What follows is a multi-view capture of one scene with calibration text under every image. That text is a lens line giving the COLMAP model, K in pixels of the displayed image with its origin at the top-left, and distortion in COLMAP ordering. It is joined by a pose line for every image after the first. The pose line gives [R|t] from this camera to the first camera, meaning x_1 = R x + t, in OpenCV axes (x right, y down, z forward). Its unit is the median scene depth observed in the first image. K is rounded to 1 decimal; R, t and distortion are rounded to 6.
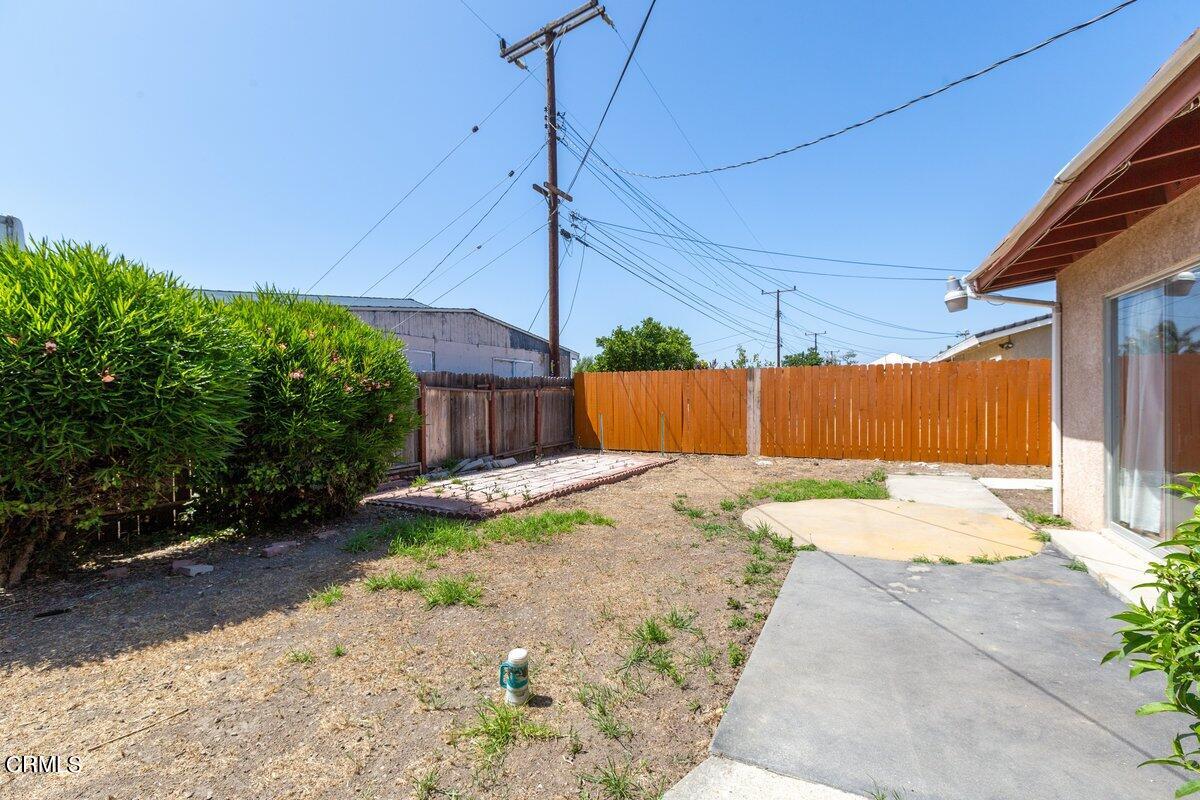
lens RADIAL K [[535.0, 0, 600.0], [0, 535.0, 400.0], [0, 0, 1]] dist [-0.000164, -0.000135]
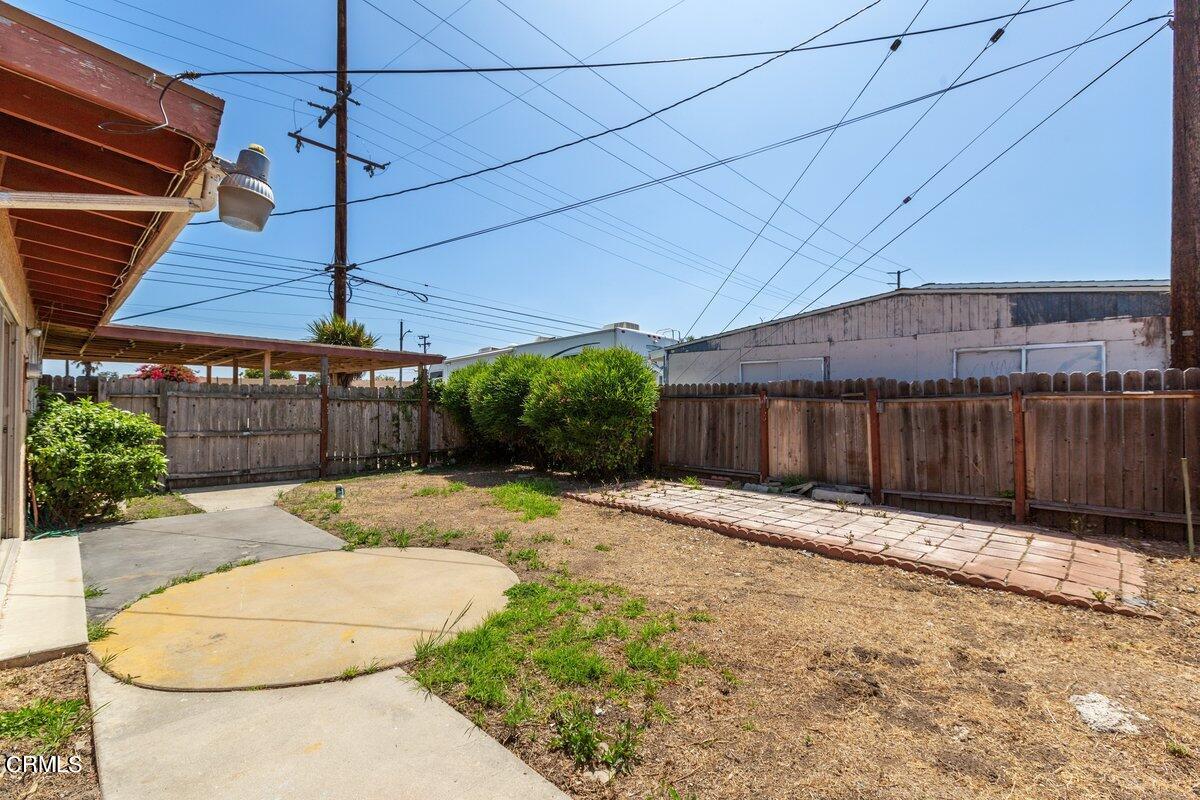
lens RADIAL K [[535.0, 0, 600.0], [0, 535.0, 400.0], [0, 0, 1]] dist [-0.000164, -0.000135]
pose [[-0.309218, 0.008762, -0.950951, 0.633107], [-0.000062, 0.999957, 0.009234, -0.026123], [0.950991, 0.002914, -0.309204, 0.896423]]
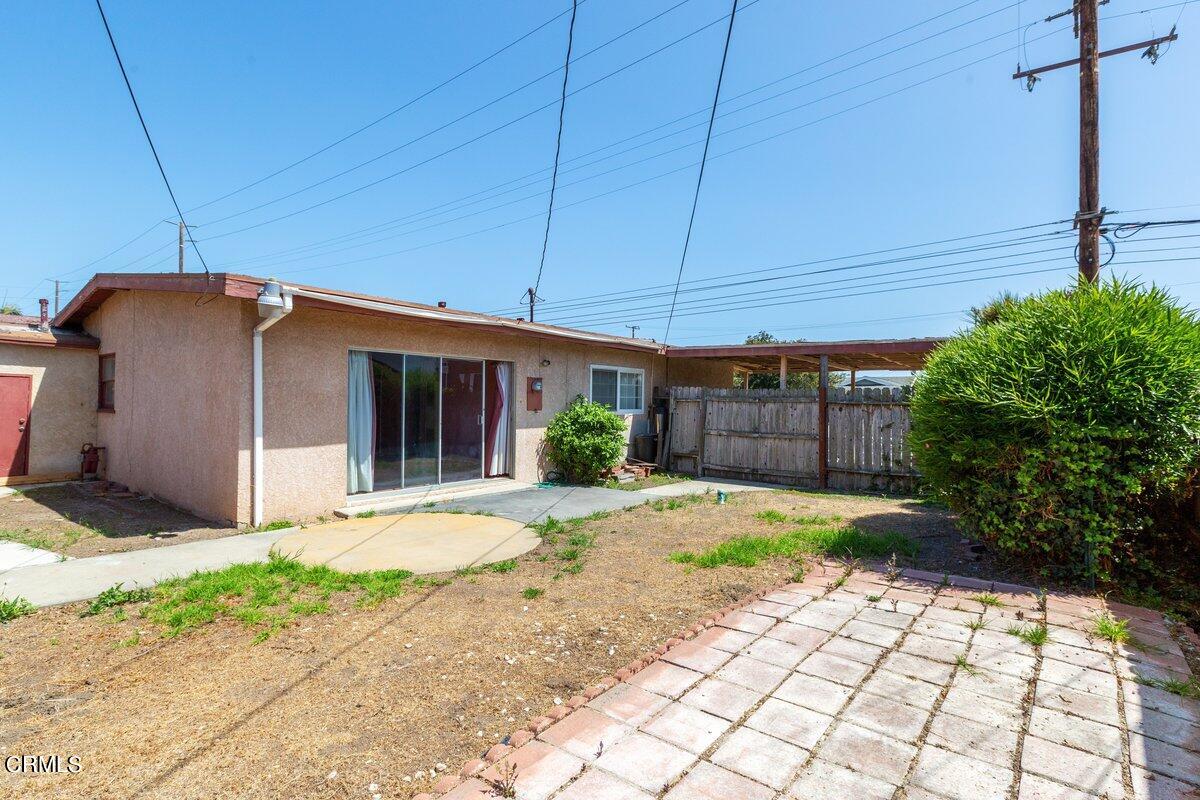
lens RADIAL K [[593.1, 0, 600.0], [0, 593.1, 400.0], [0, 0, 1]] dist [-0.001359, -0.000444]
pose [[-0.975992, 0.008766, 0.217630, -0.054880], [0.007016, 0.999937, -0.008811, -0.016172], [-0.217694, -0.007072, -0.975991, 1.178826]]
